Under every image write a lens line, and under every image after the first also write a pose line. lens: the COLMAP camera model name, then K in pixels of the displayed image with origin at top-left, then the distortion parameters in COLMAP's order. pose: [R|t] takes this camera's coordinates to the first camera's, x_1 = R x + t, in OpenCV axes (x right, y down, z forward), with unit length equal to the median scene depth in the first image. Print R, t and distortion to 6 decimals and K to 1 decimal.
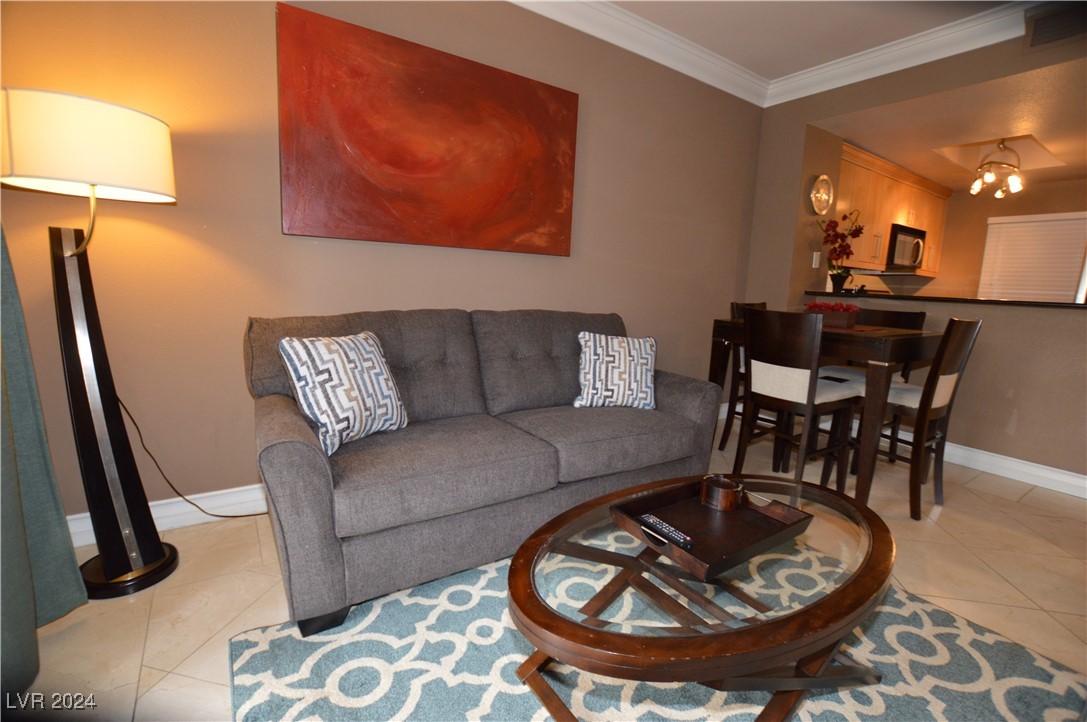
lens RADIAL K [[482.6, 0, 545.9], [0, 482.6, 359.1], [0, 0, 1]] dist [-0.029558, 0.003175]
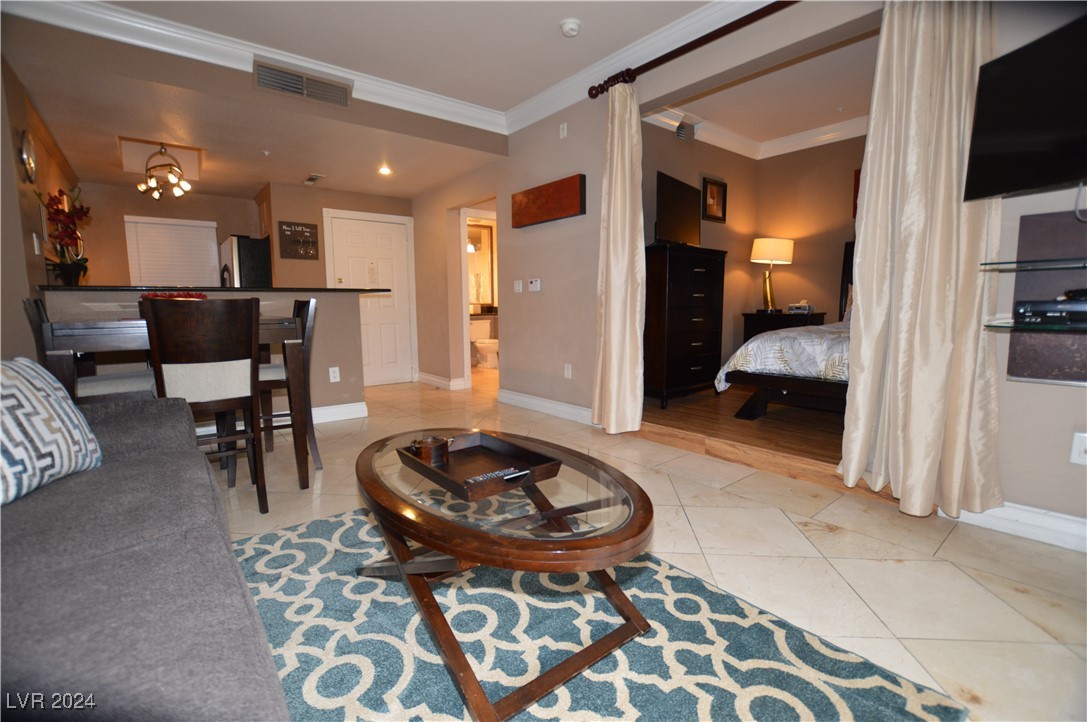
lens RADIAL K [[482.6, 0, 545.7], [0, 482.6, 361.3], [0, 0, 1]] dist [-0.029558, 0.003175]
pose [[-0.093714, -0.153915, 0.983630, -0.454285], [0.163083, 0.972260, 0.167673, -0.036700], [-0.982151, 0.176127, -0.066013, 0.517496]]
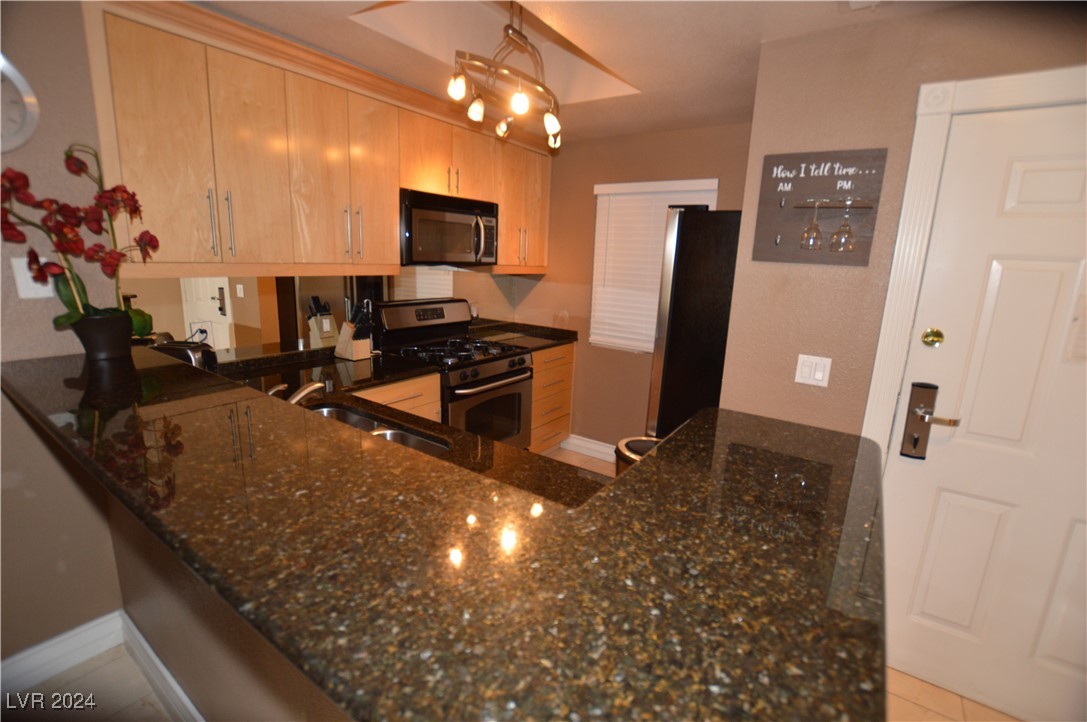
lens RADIAL K [[482.6, 0, 543.8], [0, 482.6, 360.9], [0, 0, 1]] dist [-0.029558, 0.003175]
pose [[0.933943, -0.081408, 0.348028, 1.423661], [0.056688, 0.995129, 0.080649, -0.263154], [-0.352898, -0.055592, 0.934009, 0.874779]]
